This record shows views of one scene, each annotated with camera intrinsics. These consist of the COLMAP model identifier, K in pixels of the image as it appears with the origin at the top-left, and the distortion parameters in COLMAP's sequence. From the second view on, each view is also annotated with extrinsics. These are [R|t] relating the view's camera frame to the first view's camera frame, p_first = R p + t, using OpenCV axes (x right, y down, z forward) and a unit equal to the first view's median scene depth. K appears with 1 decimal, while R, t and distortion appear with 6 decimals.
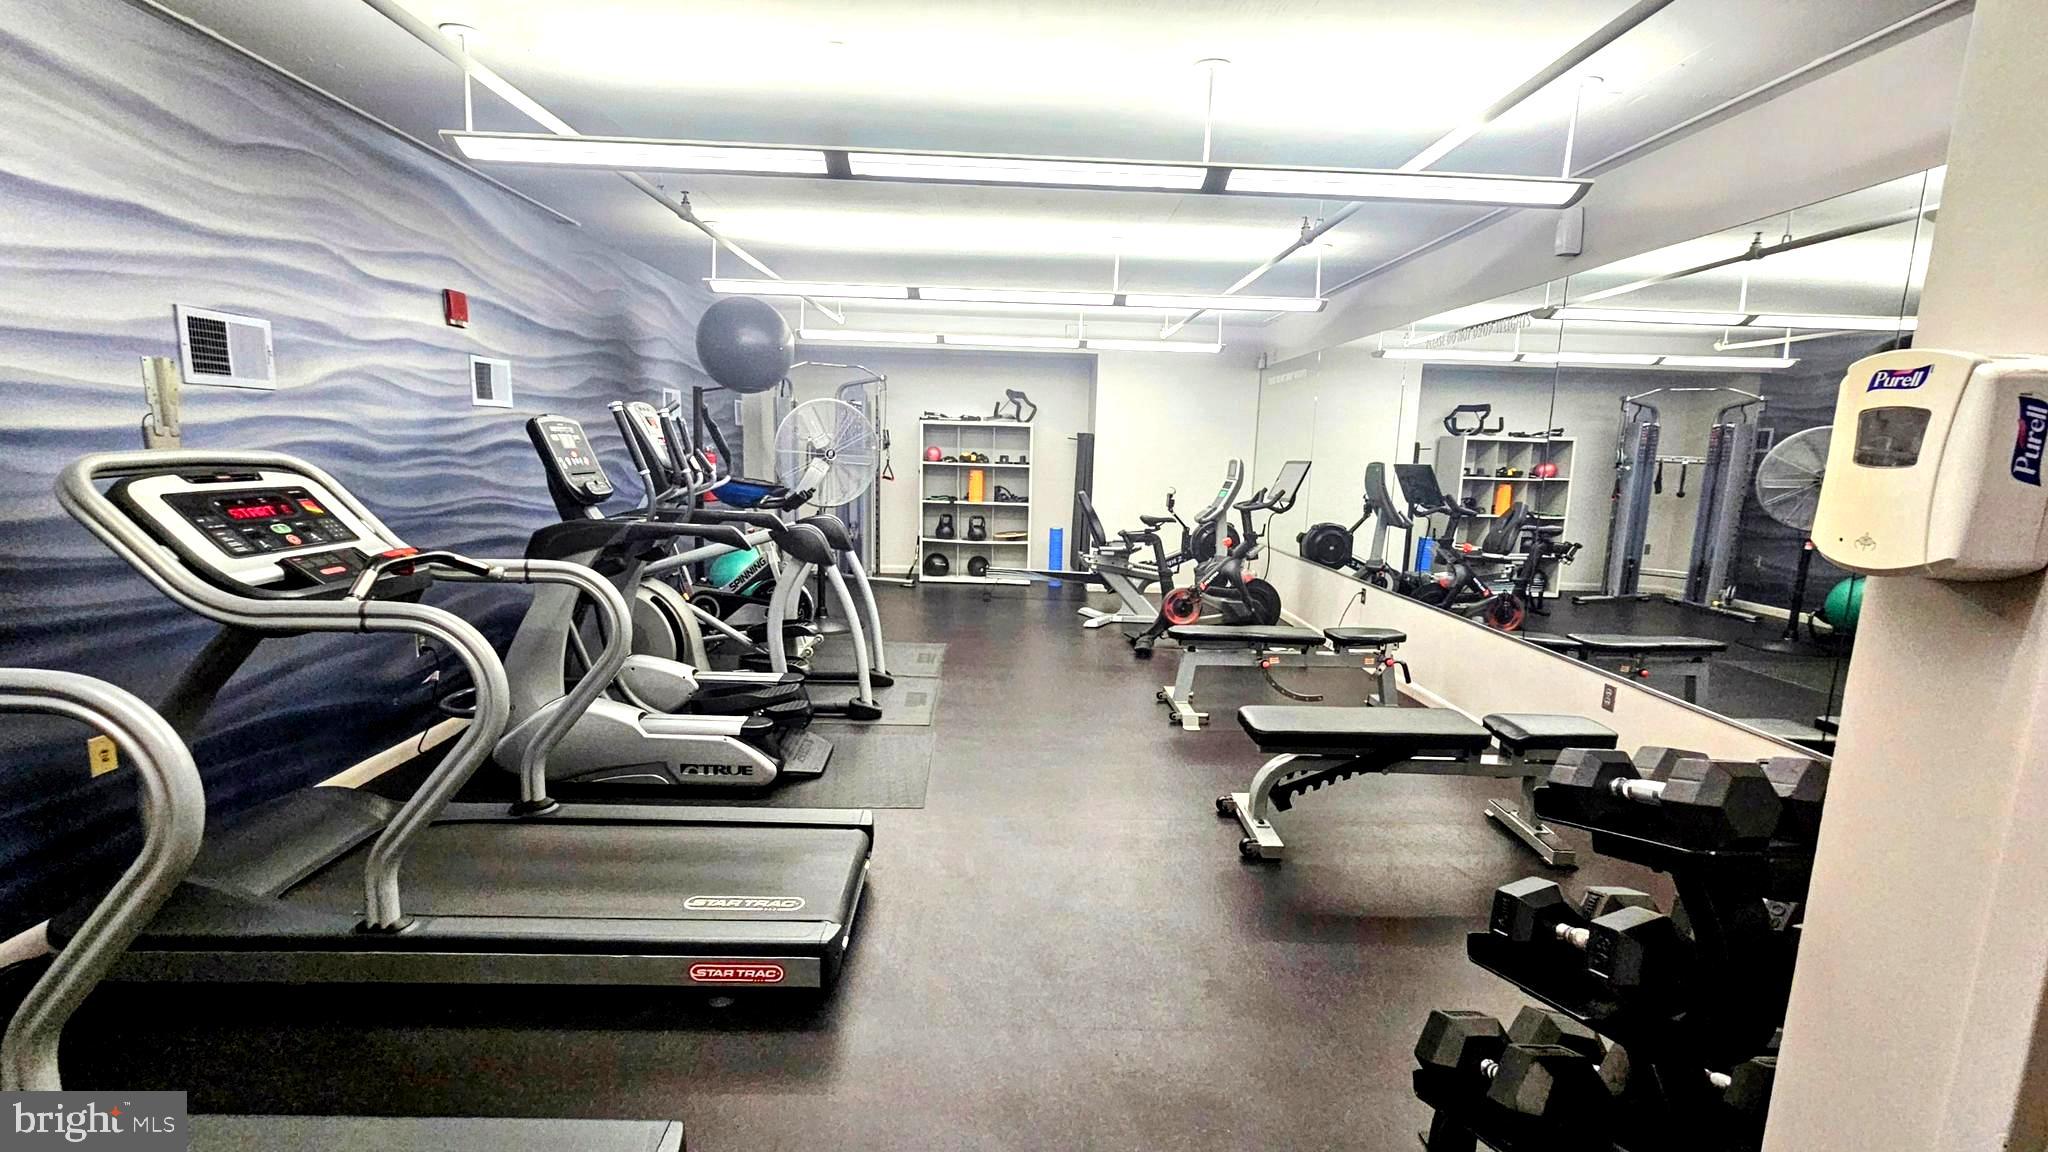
lens RADIAL K [[820.7, 0, 1018.7], [0, 820.7, 573.9], [0, 0, 1]] dist [0.000528, 0.000056]
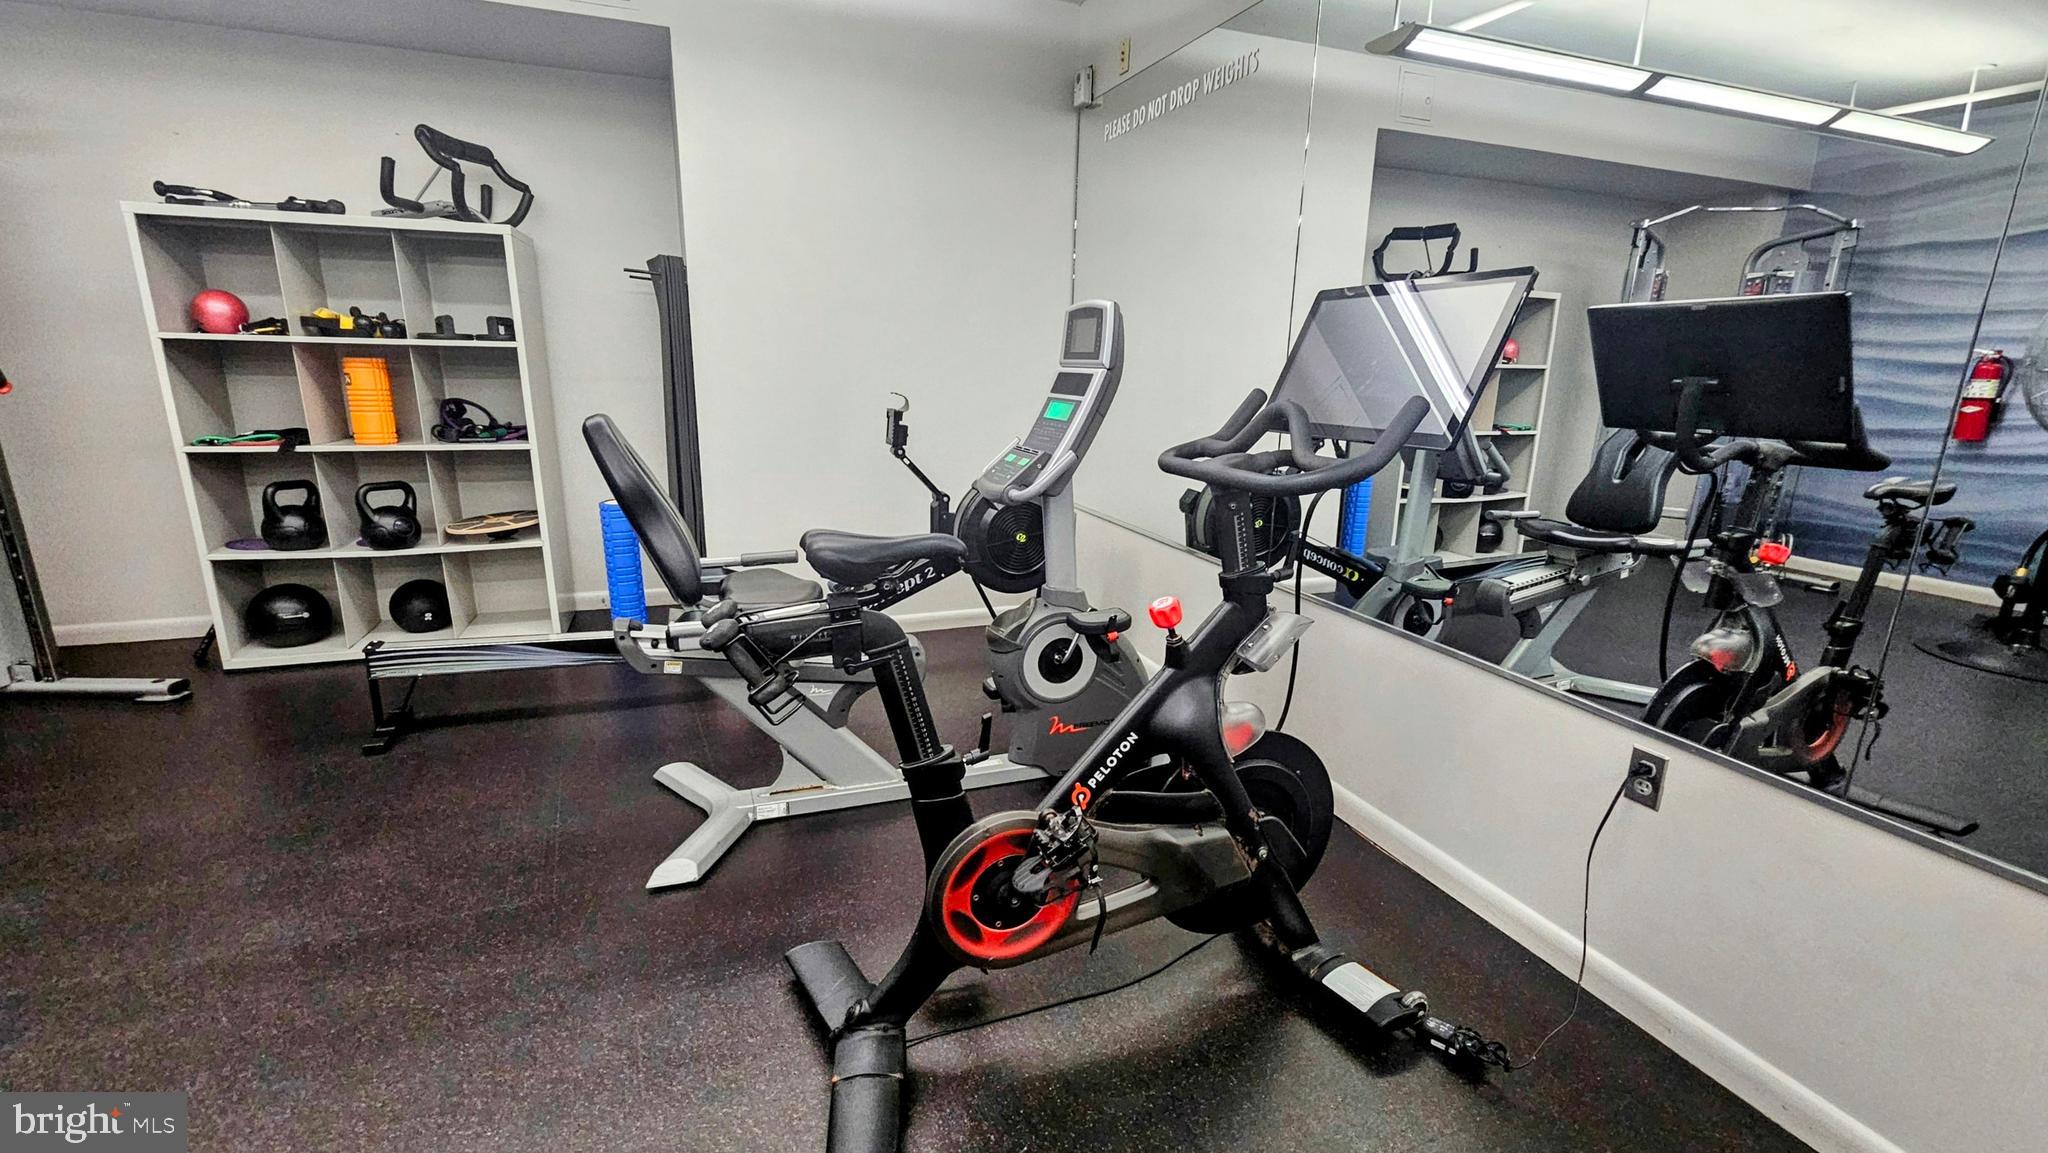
lens RADIAL K [[823.3, 0, 1020.3], [0, 823.3, 575.6], [0, 0, 1]] dist [-0.010077, -0.000193]
pose [[0.934811, -0.098276, 0.341276, 0.090621], [0.057559, 0.990171, 0.127472, -0.059584], [-0.350449, -0.099519, 0.931279, 0.551063]]
